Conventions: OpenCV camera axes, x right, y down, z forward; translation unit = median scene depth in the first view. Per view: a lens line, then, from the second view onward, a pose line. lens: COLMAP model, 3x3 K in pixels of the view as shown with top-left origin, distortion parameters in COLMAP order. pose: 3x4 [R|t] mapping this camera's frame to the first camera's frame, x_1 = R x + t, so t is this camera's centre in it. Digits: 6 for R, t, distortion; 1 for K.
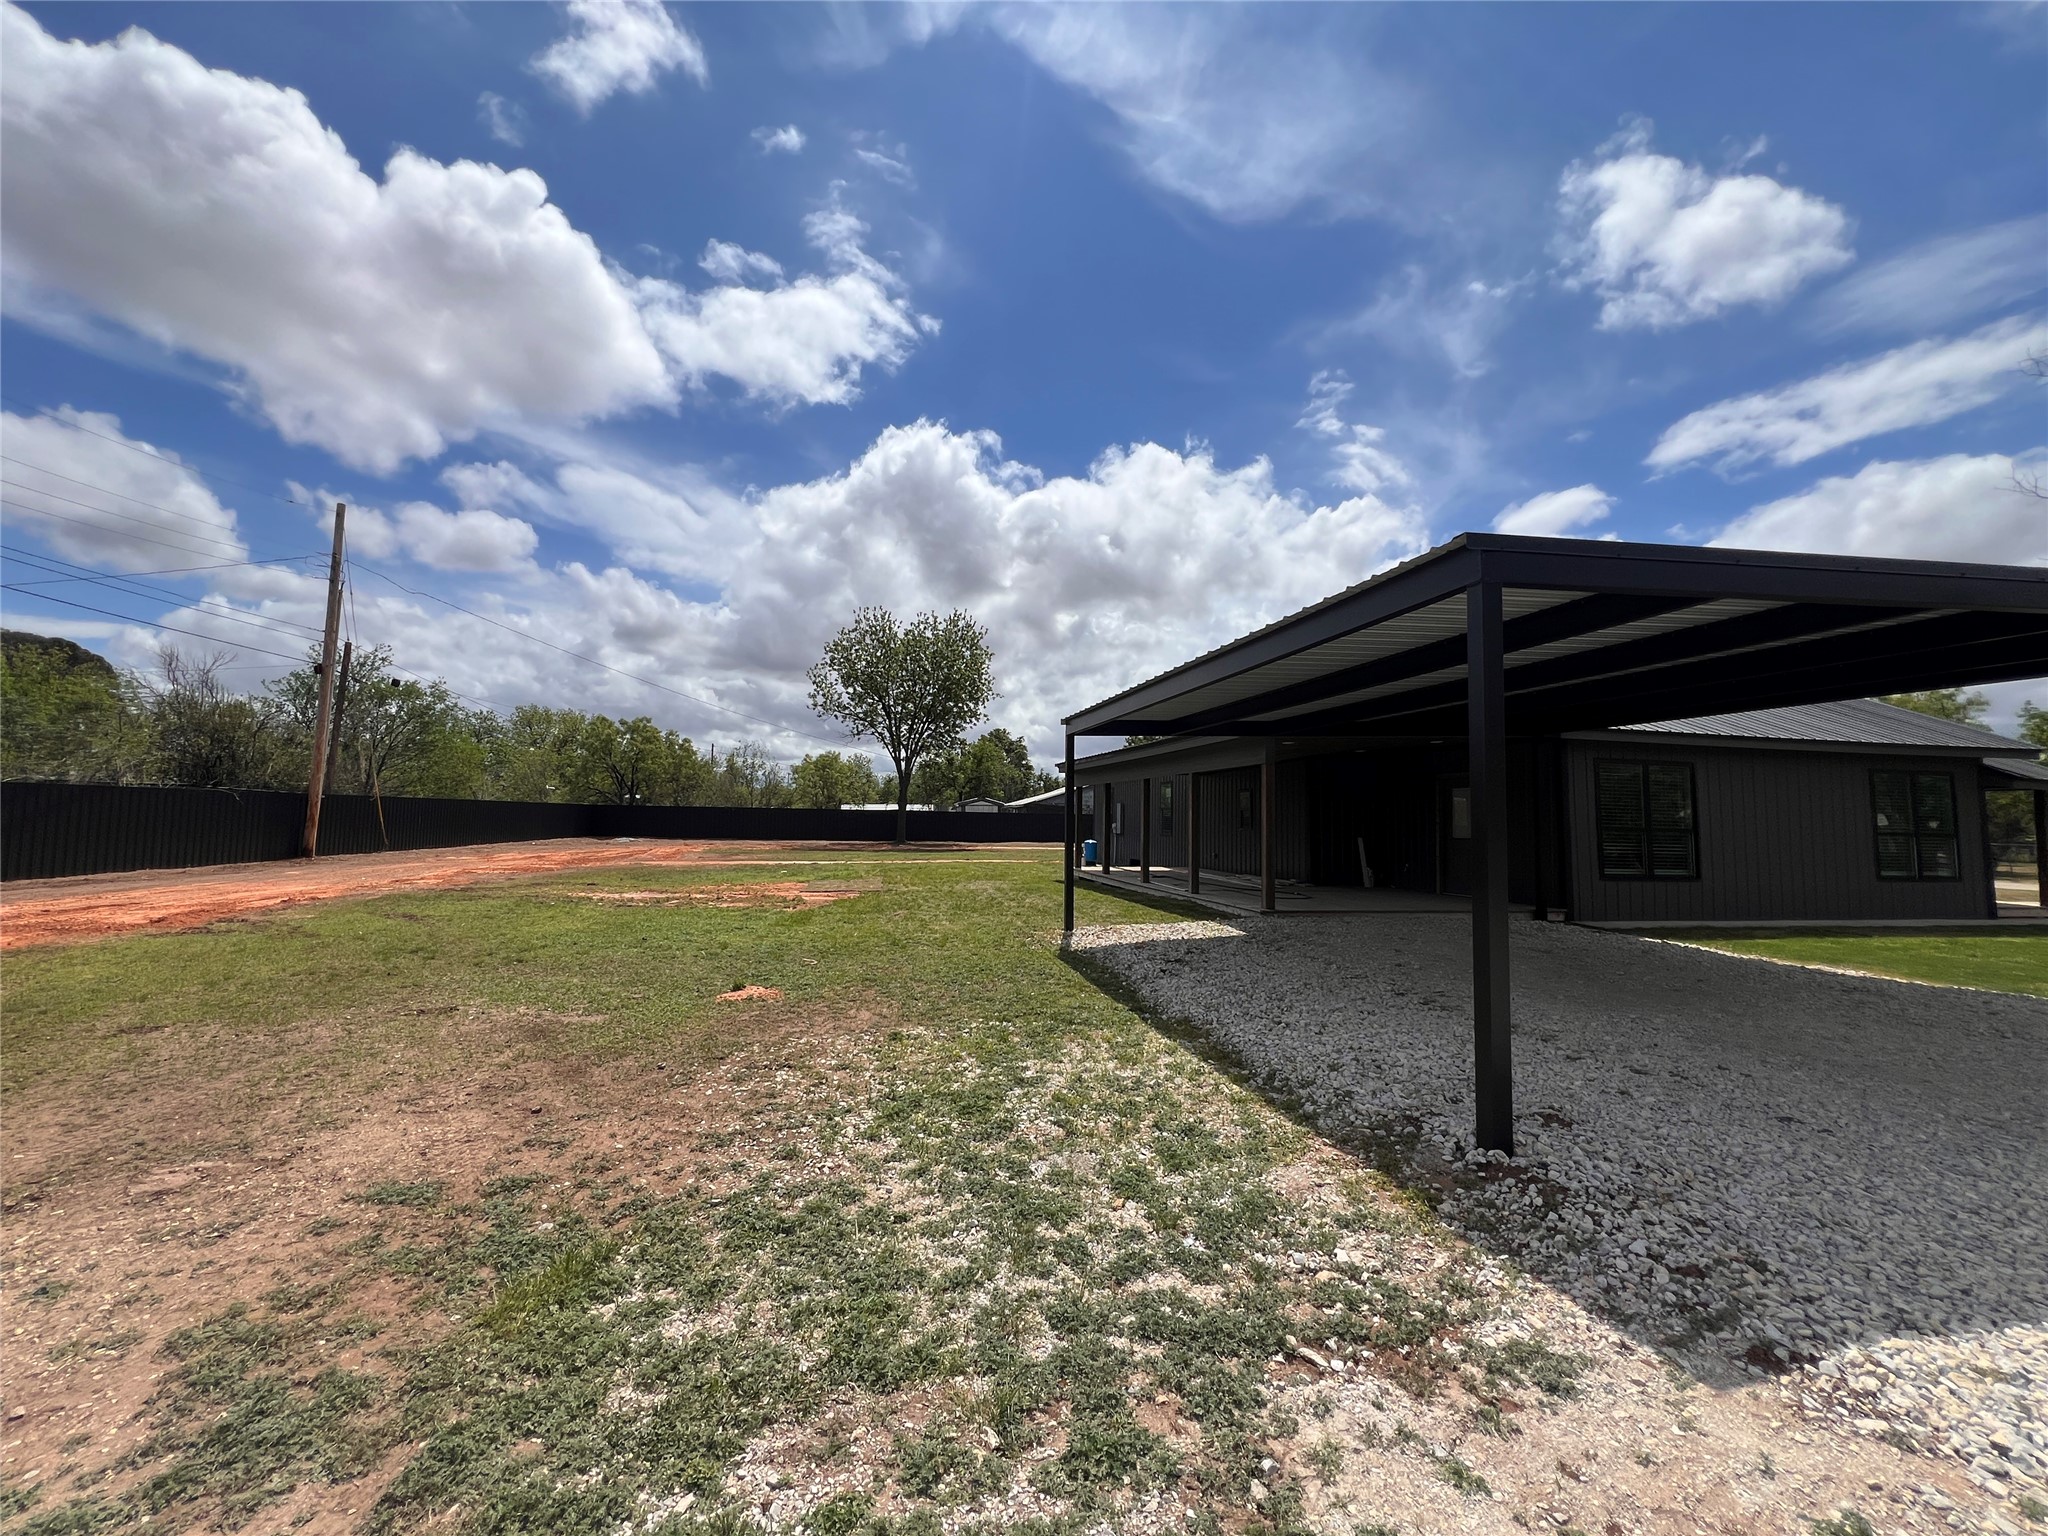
lens RADIAL K [[823.0, 0, 1024.0], [0, 823.0, 768.0], [0, 0, 1]] dist [0.001049, -0.000009]
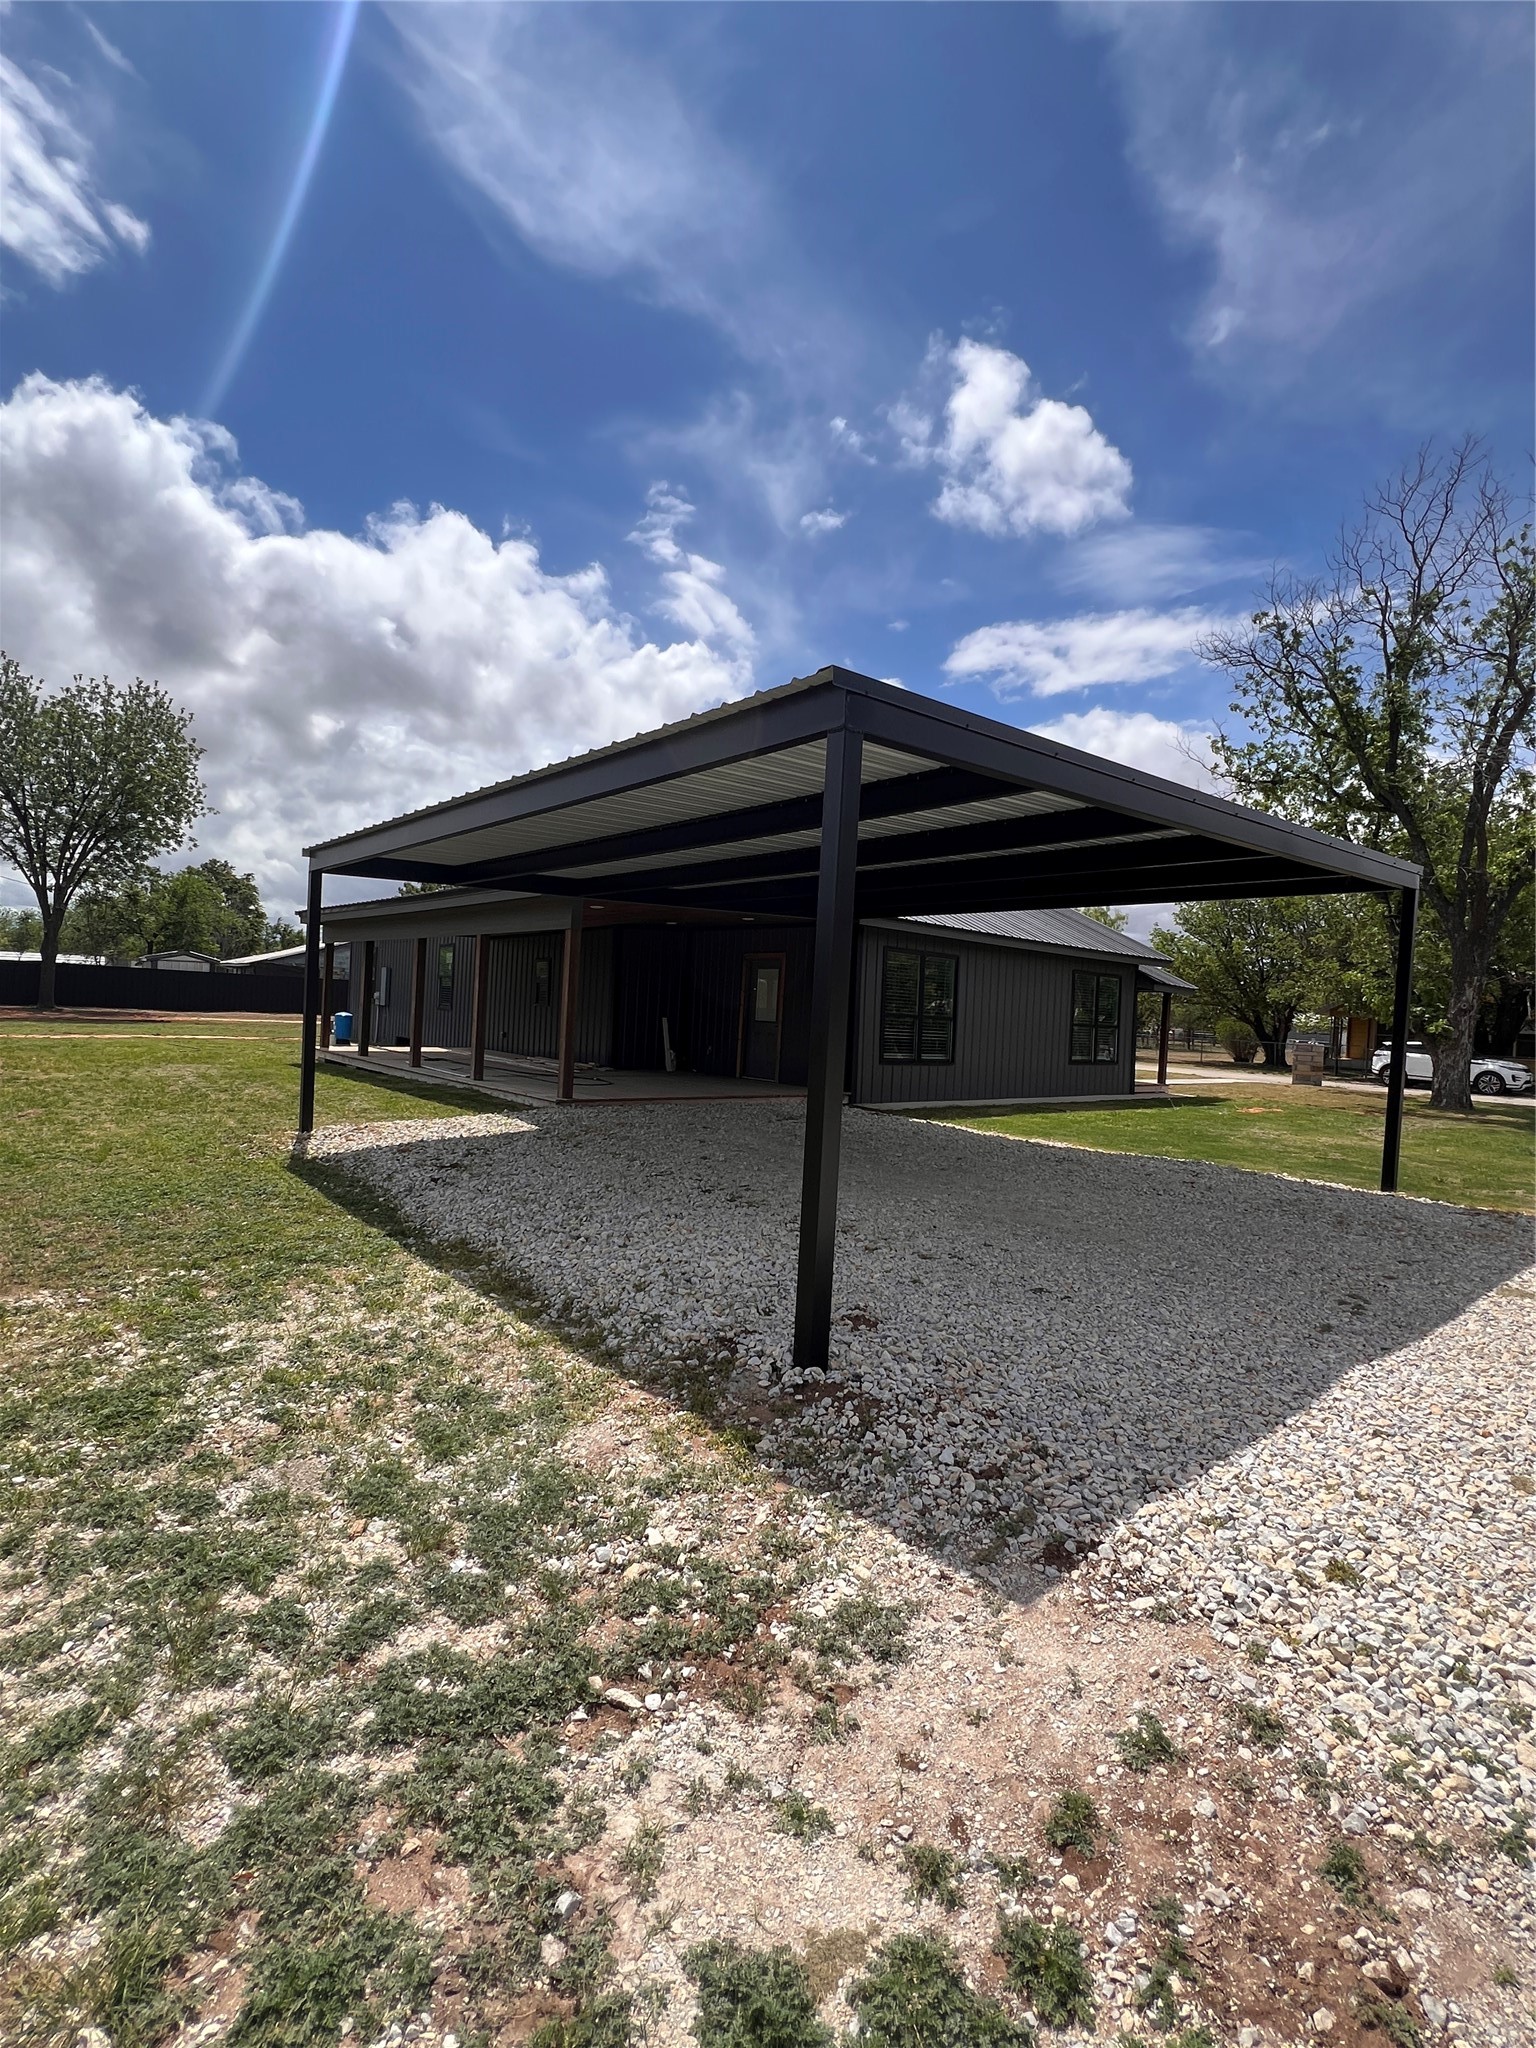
lens RADIAL K [[928.4, 0, 770.0], [0, 928.4, 982.7], [0, 0, 1]] dist [-0.000842, 0.001410]
pose [[0.872389, 0.041272, 0.487066, 0.014616], [-0.066429, 0.997195, 0.034483, 0.008258], [-0.484277, -0.062438, 0.872684, 0.145161]]
